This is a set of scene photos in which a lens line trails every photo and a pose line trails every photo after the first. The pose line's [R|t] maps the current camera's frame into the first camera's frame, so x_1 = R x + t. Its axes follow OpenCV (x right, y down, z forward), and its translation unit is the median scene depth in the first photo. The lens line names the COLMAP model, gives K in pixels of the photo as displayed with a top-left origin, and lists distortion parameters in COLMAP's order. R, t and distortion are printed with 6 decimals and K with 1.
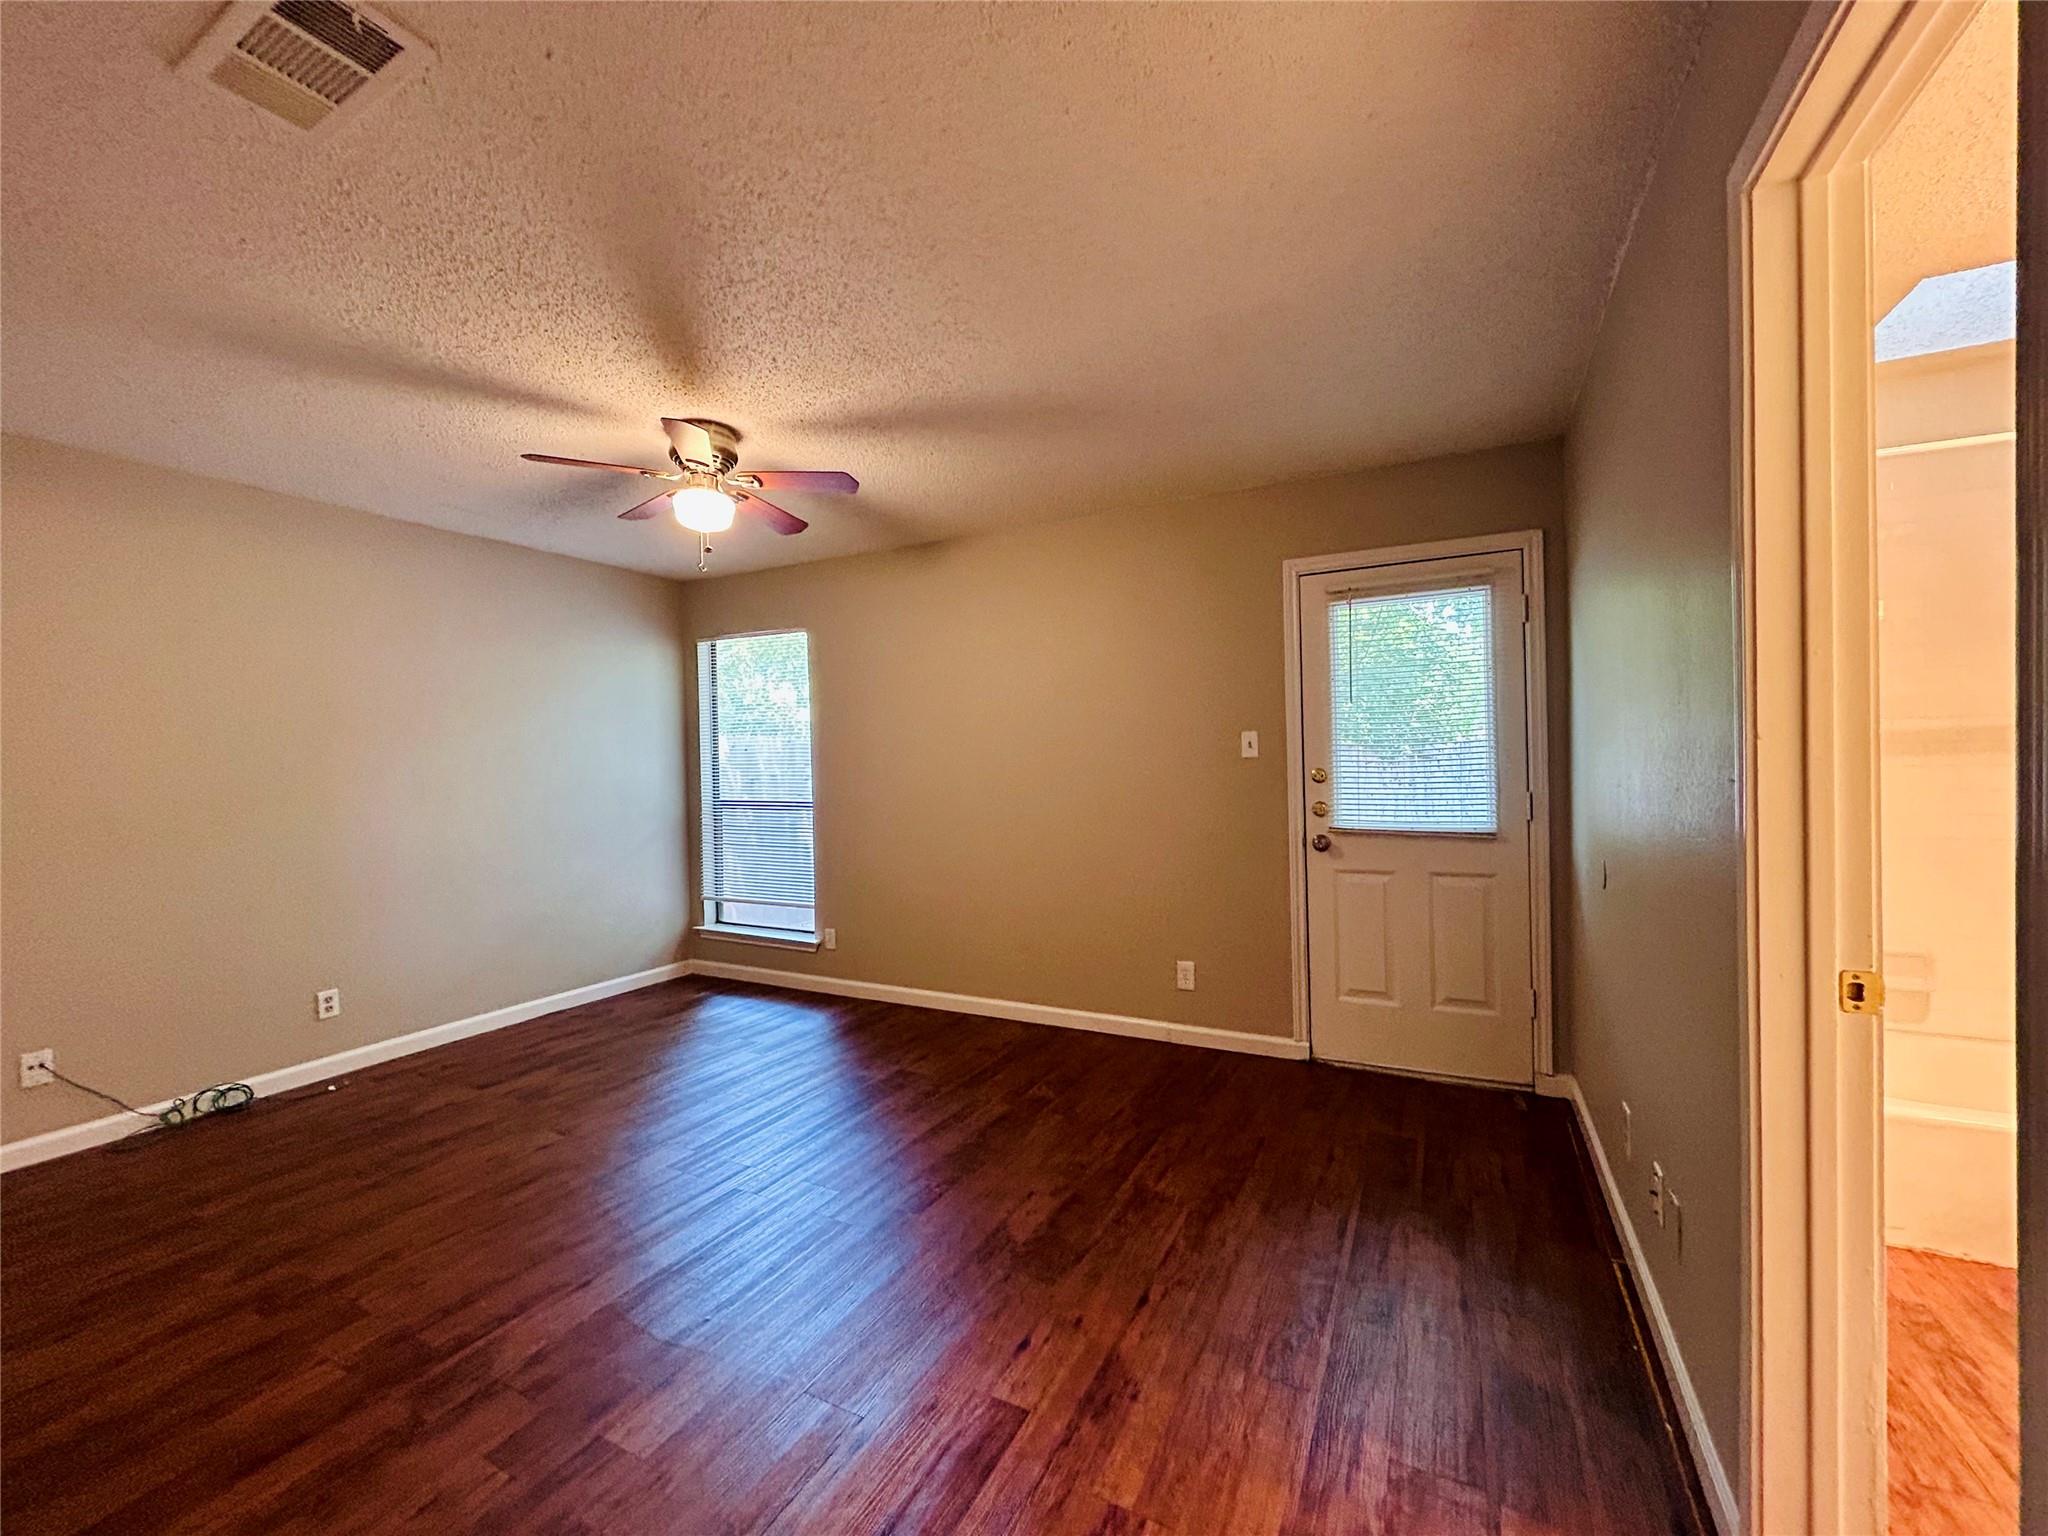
lens RADIAL K [[823.1, 0, 1024.4], [0, 823.1, 766.9], [0, 0, 1]] dist [-0.000895, 0.000382]
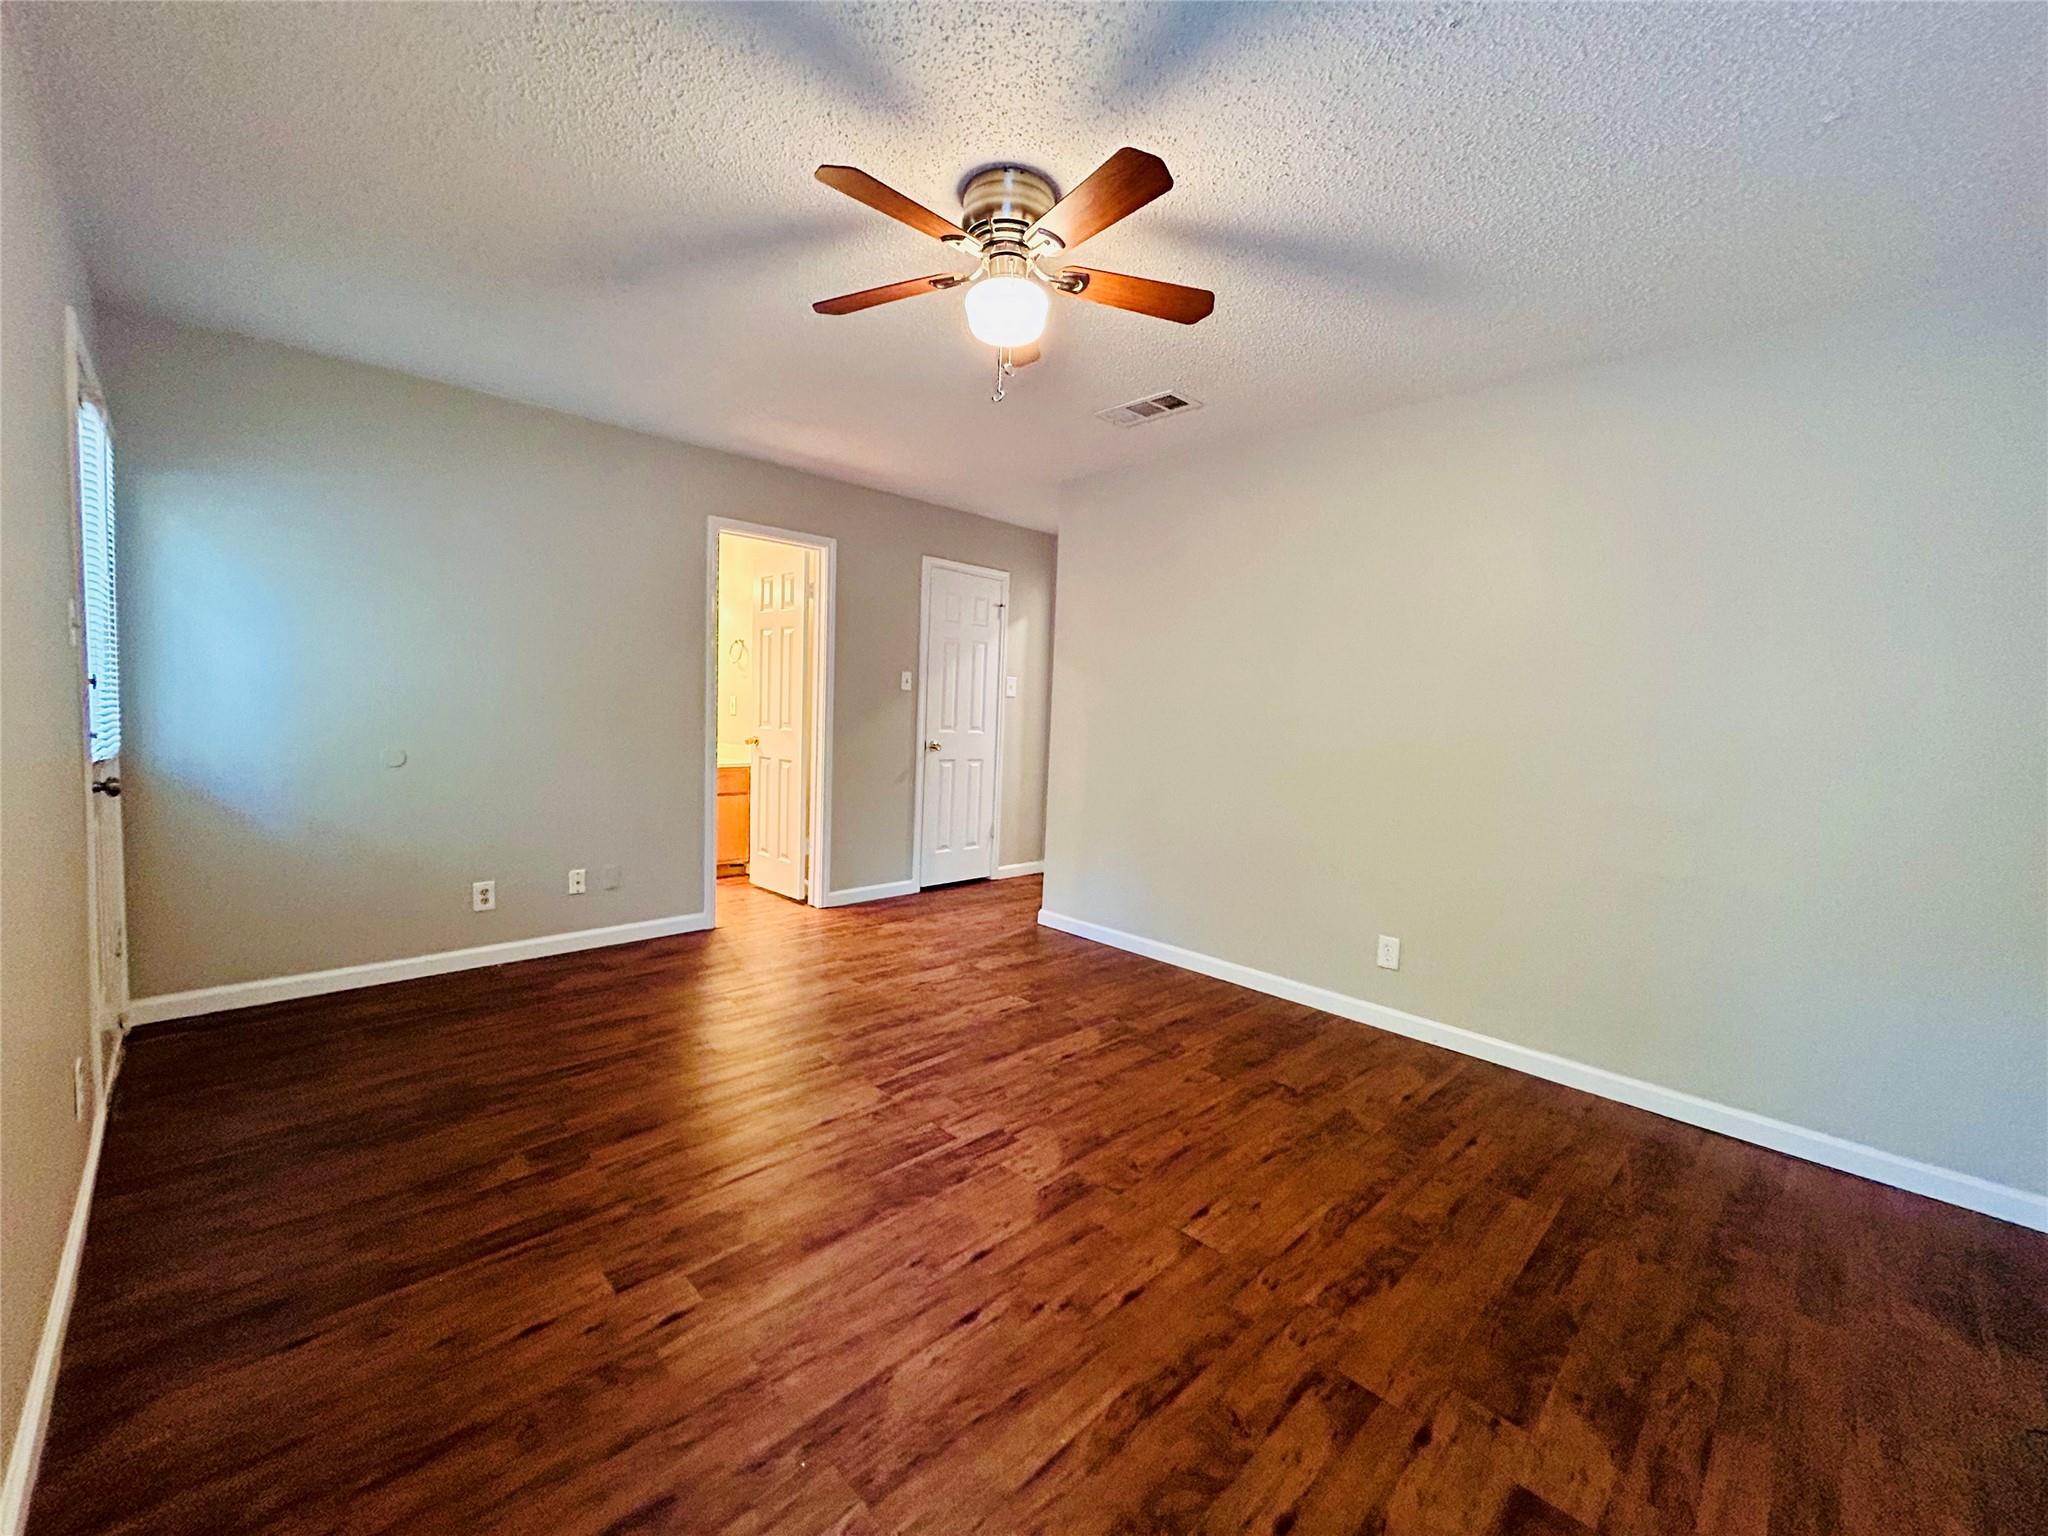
lens RADIAL K [[823.1, 0, 1024.4], [0, 823.1, 766.9], [0, 0, 1]] dist [-0.000895, 0.000382]
pose [[-0.951638, -0.042780, 0.304229, -0.679670], [-0.020369, 0.996865, 0.076461, 0.021231], [-0.306546, 0.066566, -0.949525, 1.812846]]
